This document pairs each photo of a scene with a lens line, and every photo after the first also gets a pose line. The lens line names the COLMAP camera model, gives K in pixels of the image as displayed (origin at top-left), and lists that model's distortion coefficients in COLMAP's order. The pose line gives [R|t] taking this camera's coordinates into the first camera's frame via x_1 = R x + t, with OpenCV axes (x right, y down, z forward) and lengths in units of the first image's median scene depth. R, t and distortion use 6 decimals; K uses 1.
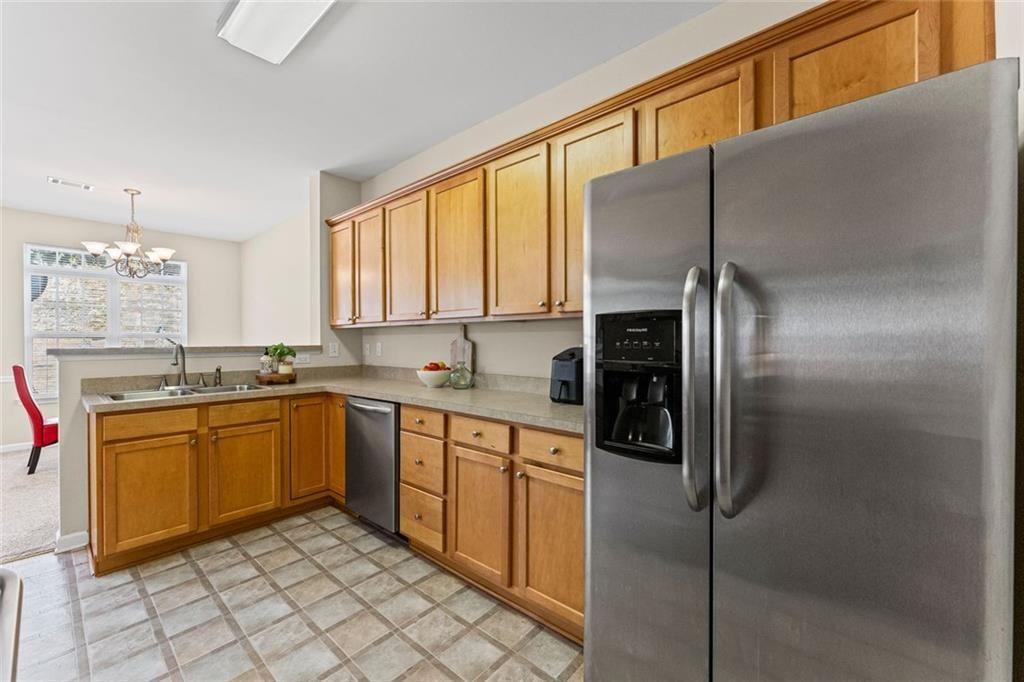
lens RADIAL K [[420.9, 0, 512.0], [0, 420.9, 341.0], [0, 0, 1]] dist [0.000628, 0.000289]
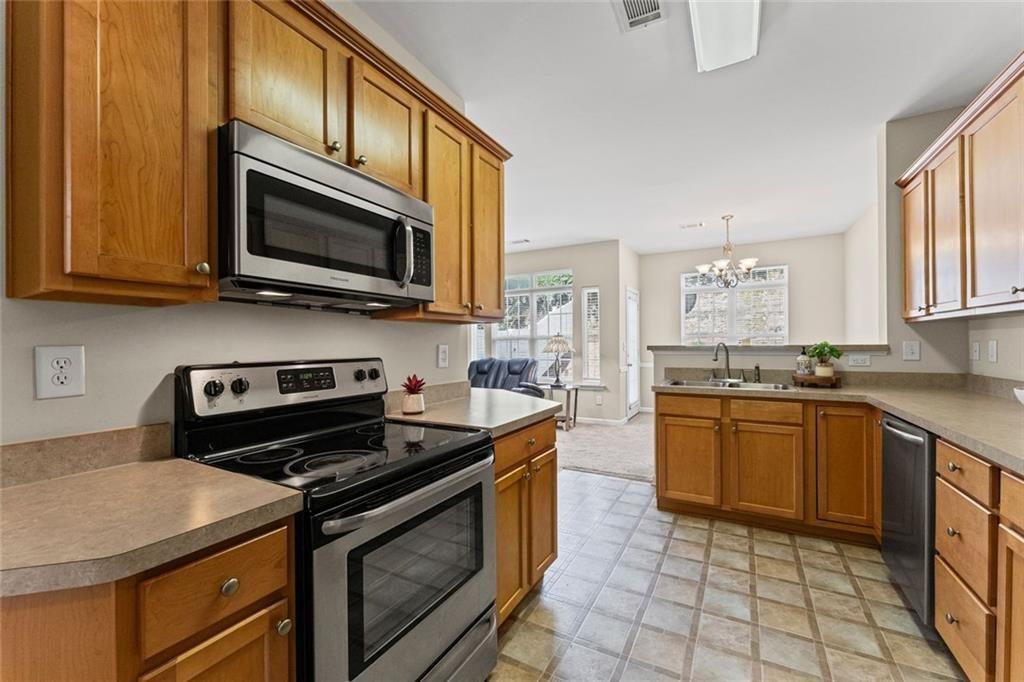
lens RADIAL K [[420.9, 0, 512.0], [0, 420.9, 341.0], [0, 0, 1]] dist [0.000628, 0.000289]
pose [[0.191022, -0.002258, -0.981583, 0.252424], [0.006208, 0.999980, -0.001092, 0.000131], [0.981566, -0.005885, 0.191032, 0.225936]]
